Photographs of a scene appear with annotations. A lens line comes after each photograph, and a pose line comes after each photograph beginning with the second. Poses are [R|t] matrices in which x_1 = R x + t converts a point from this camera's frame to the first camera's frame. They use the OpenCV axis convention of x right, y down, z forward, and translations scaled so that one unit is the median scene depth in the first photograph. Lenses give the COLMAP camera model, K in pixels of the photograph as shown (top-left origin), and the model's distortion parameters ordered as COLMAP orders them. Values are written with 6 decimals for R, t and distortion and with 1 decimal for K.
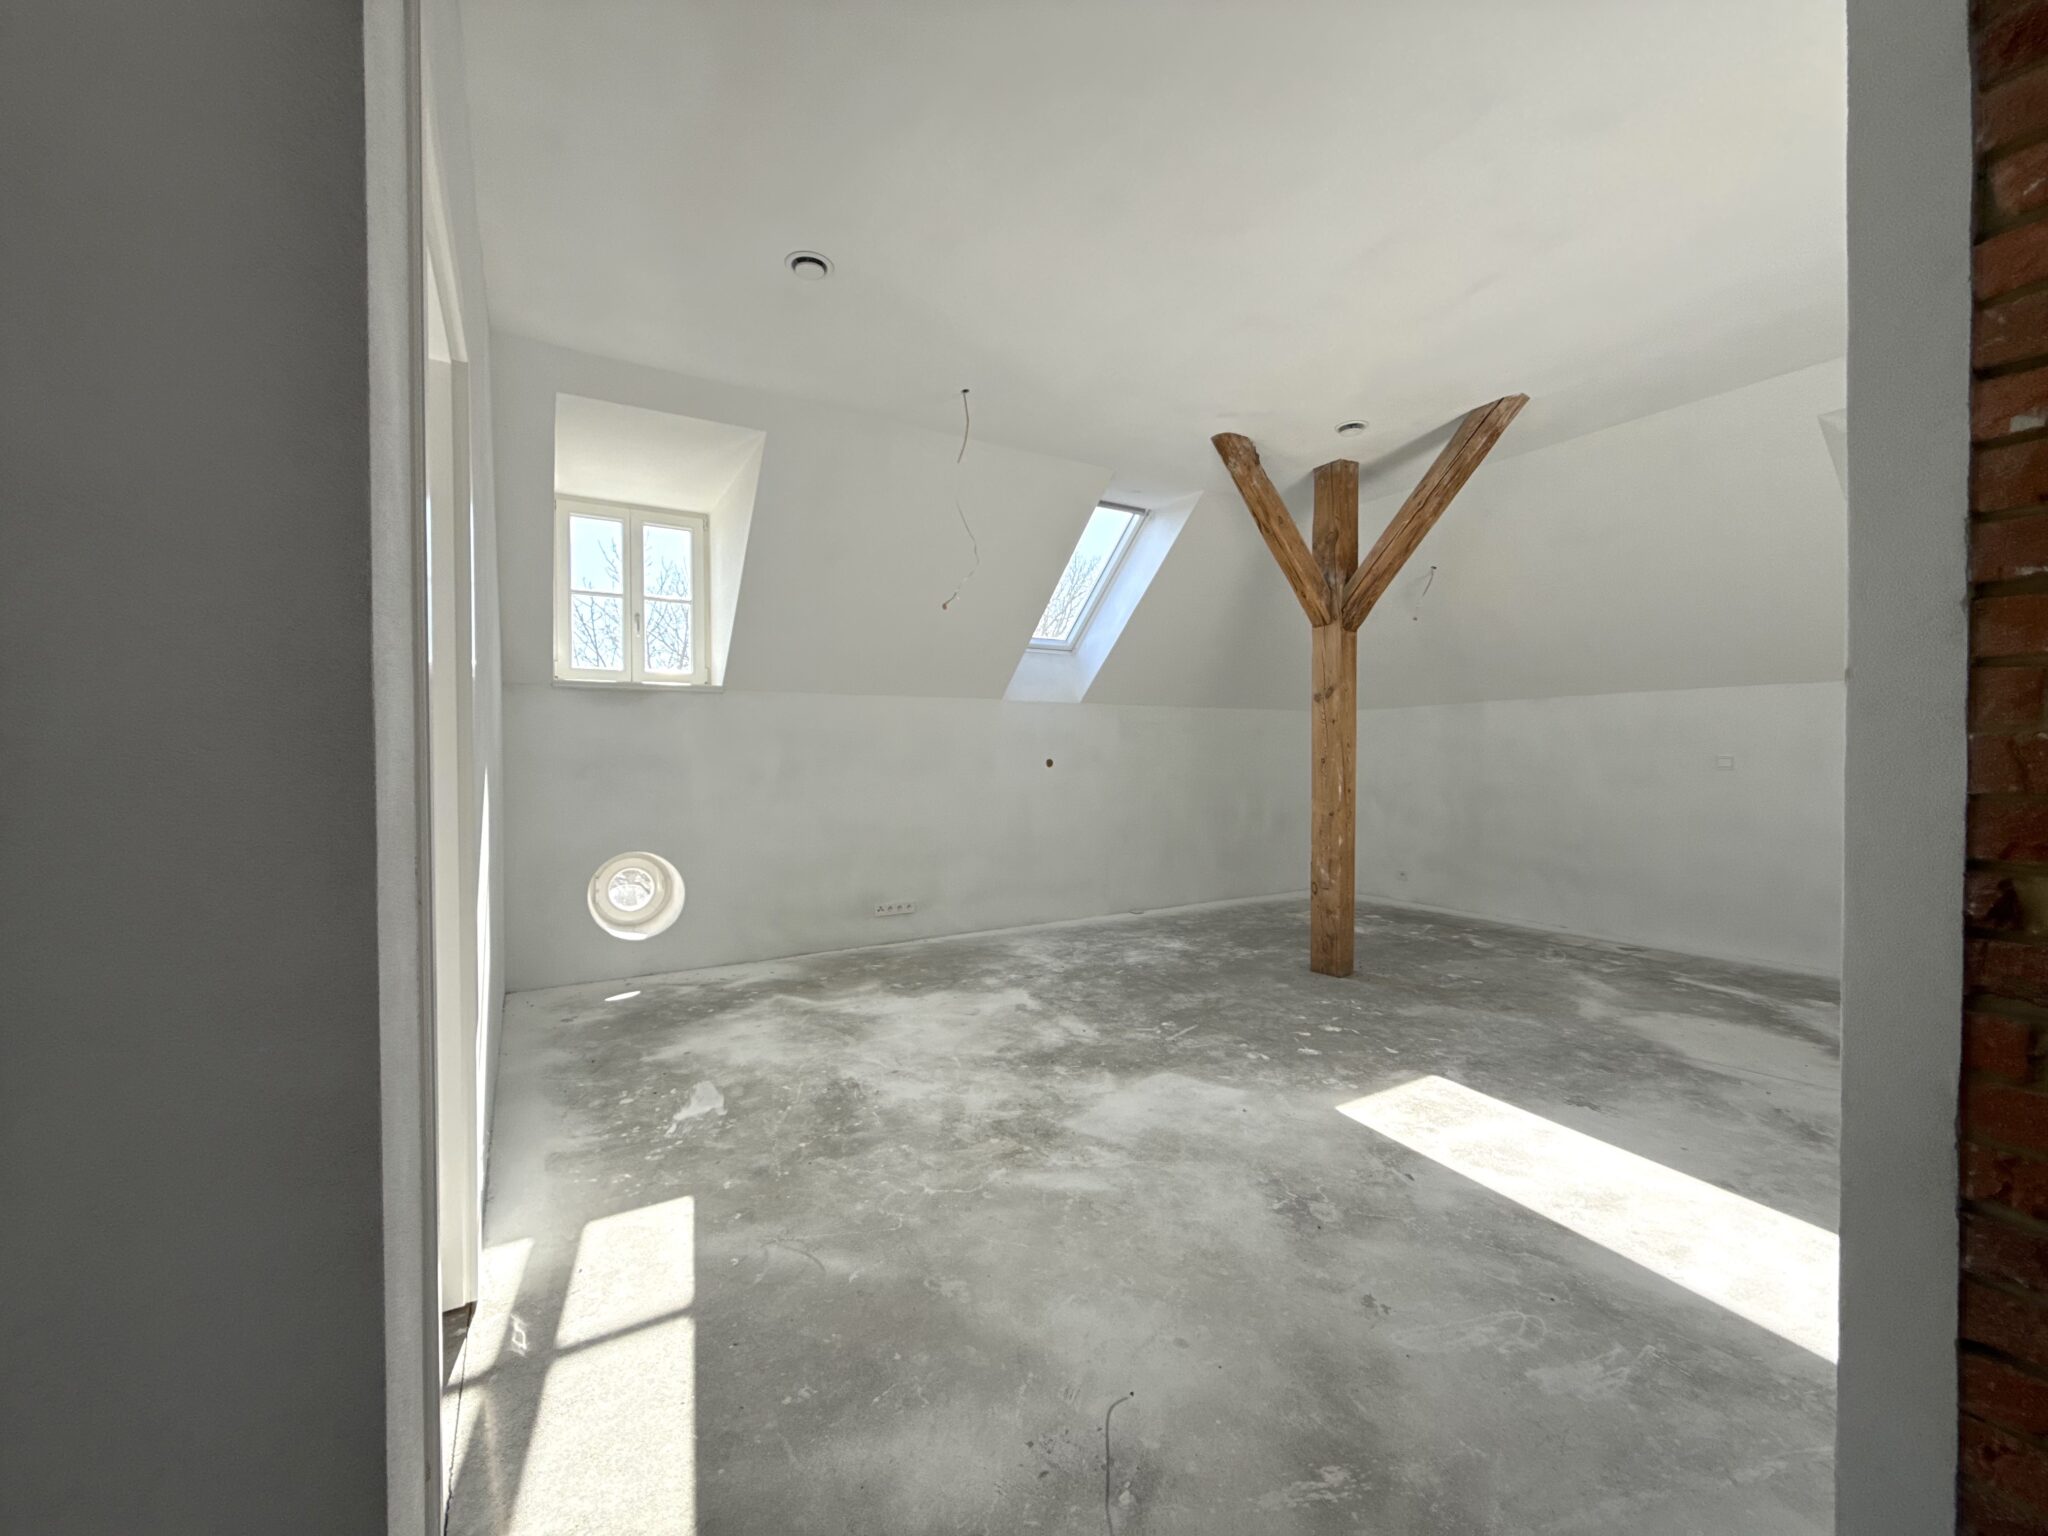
lens RADIAL K [[813.6, 0, 1014.3], [0, 813.6, 767.5], [0, 0, 1]] dist [0.000848, -0.000325]
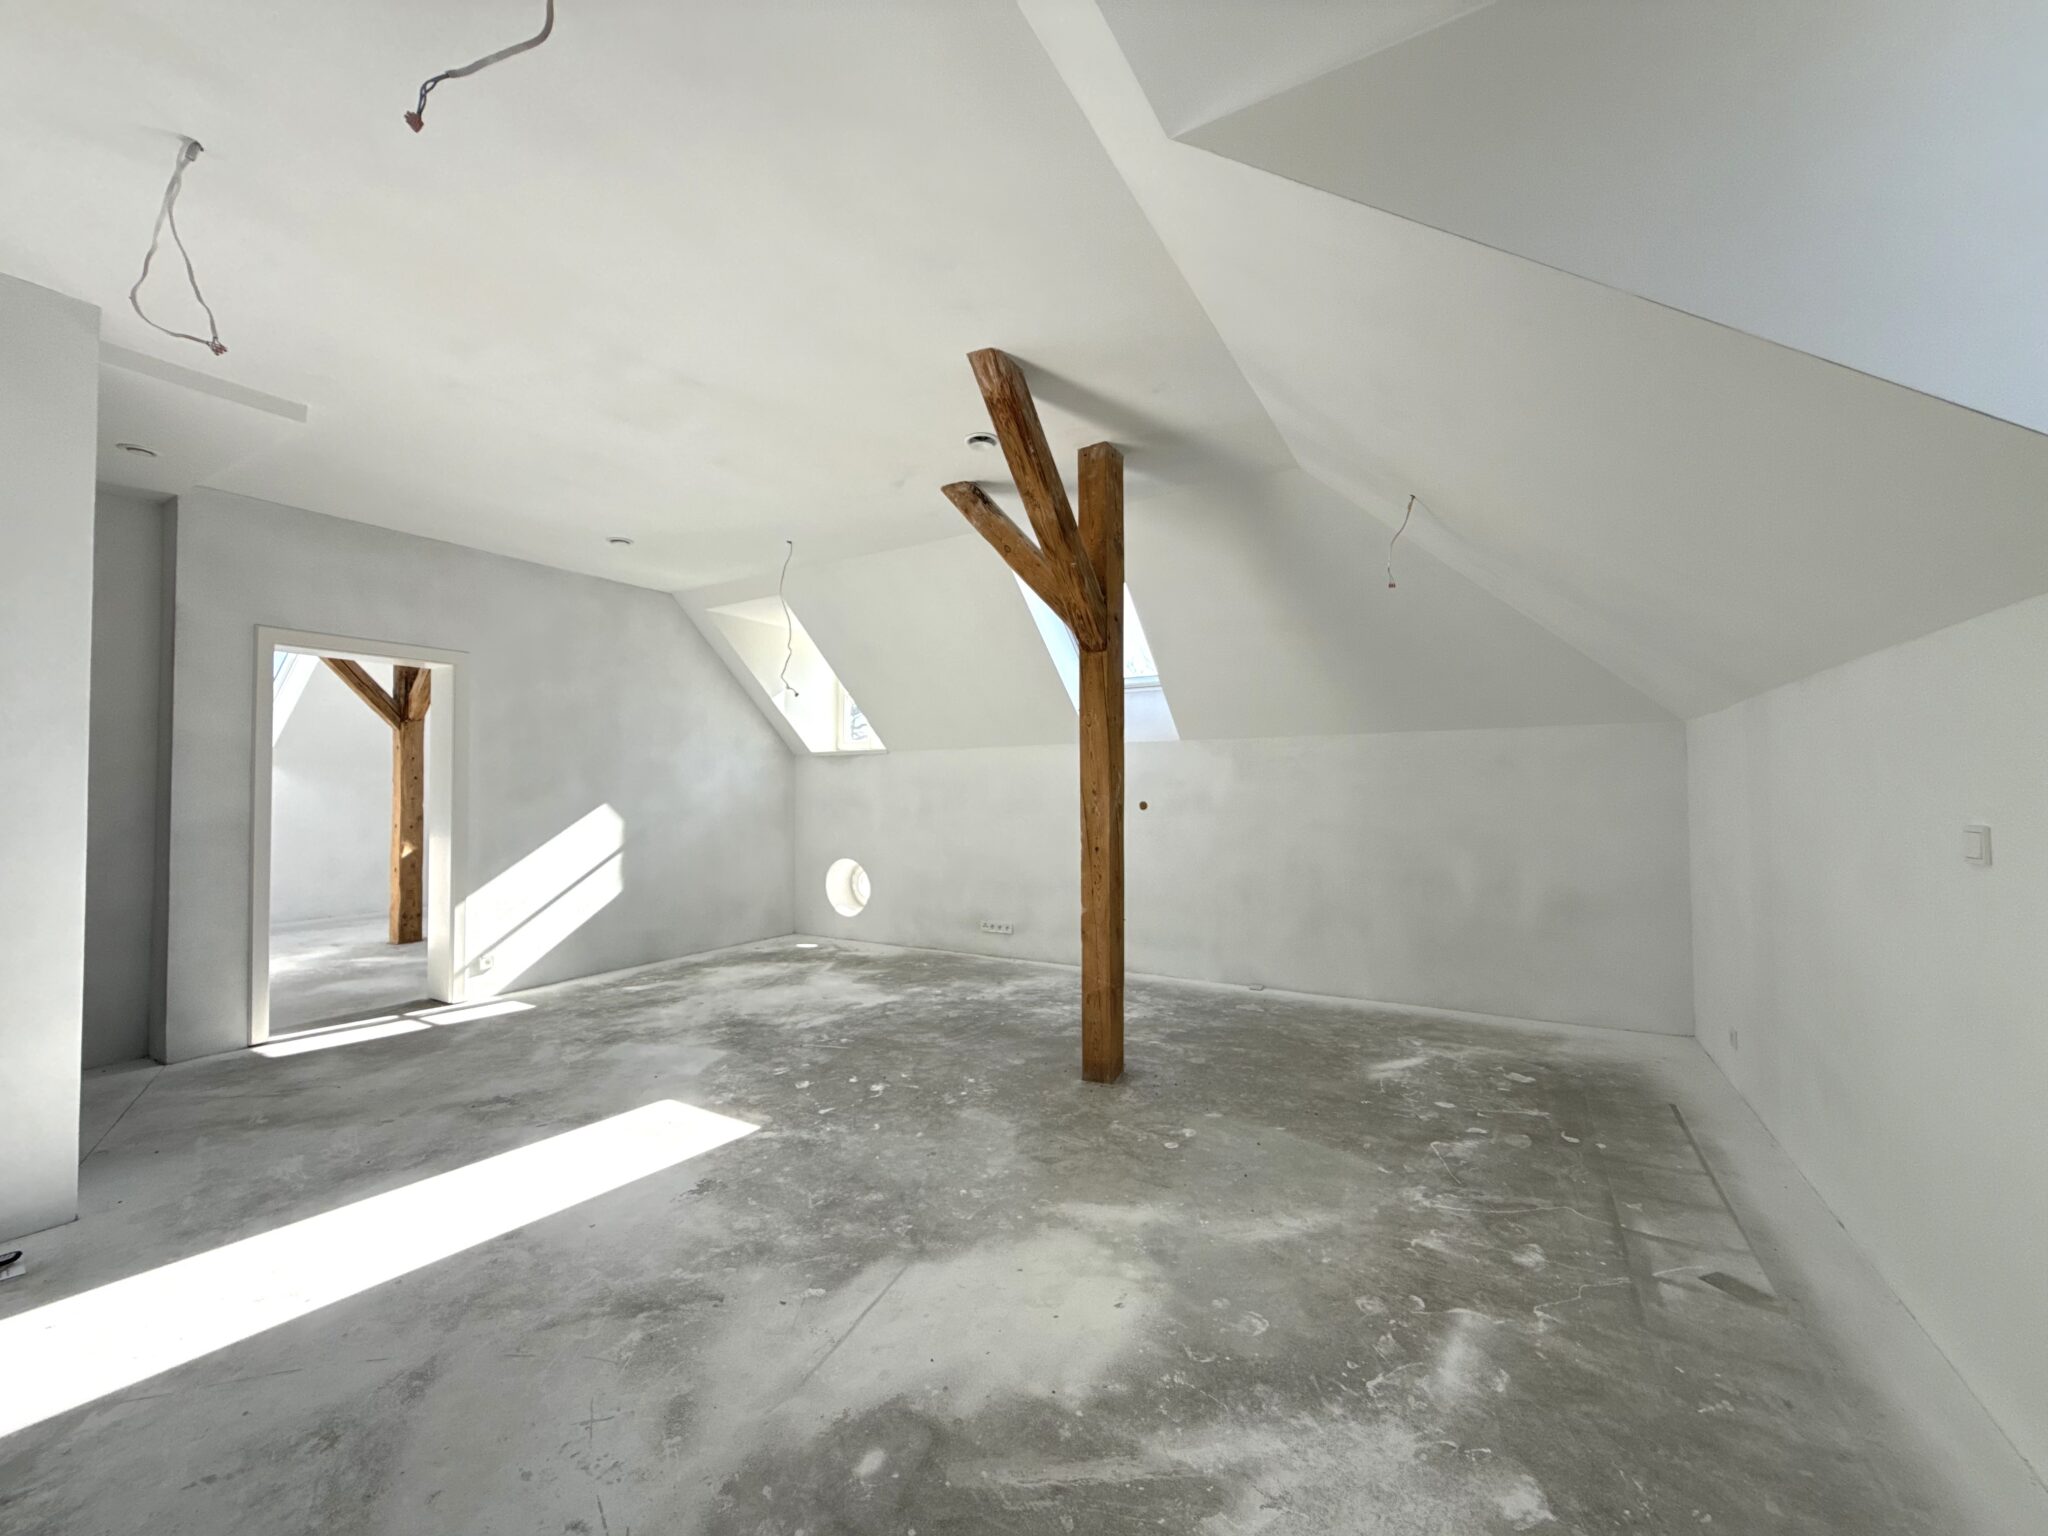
lens RADIAL K [[813.6, 0, 1014.3], [0, 813.6, 767.5], [0, 0, 1]] dist [0.000848, -0.000325]
pose [[0.477202, -0.022887, -0.878496, 1.446401], [-0.007954, 0.999507, -0.030360, -0.035335], [0.878758, 0.021476, 0.476784, 0.730705]]
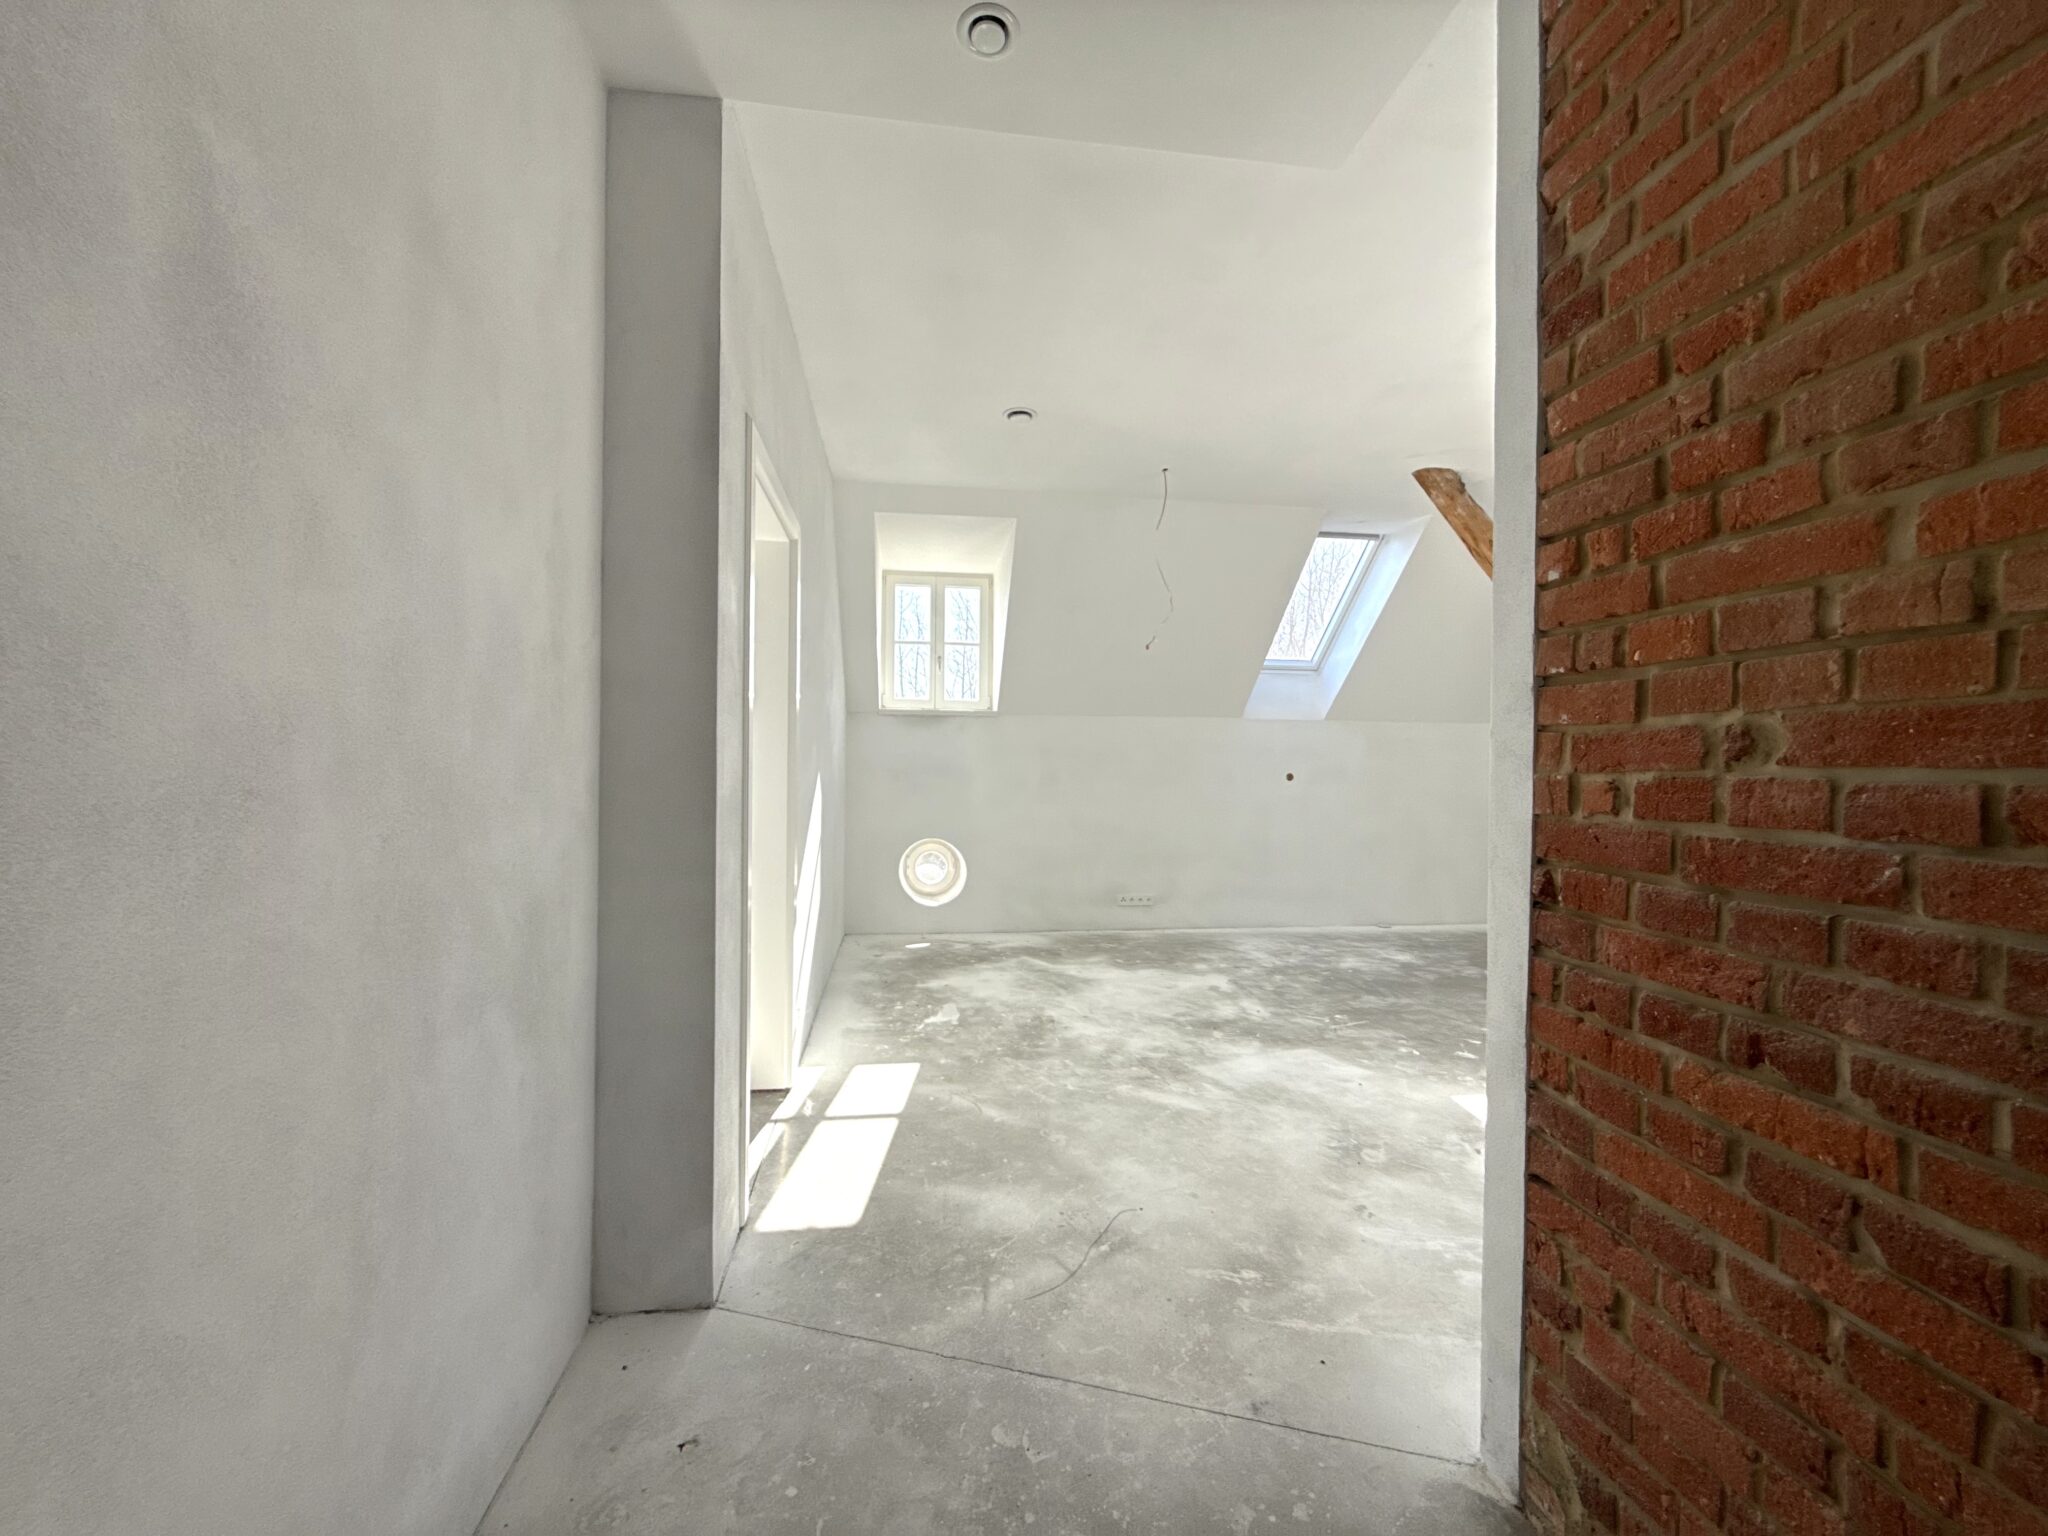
lens RADIAL K [[813.6, 0, 1014.3], [0, 813.6, 767.5], [0, 0, 1]] dist [0.000848, -0.000325]
pose [[0.918874, 0.015715, -0.394239, 0.235099], [-0.019854, 0.999782, -0.006421, -0.006933], [0.394052, 0.013727, 0.918986, -0.212748]]
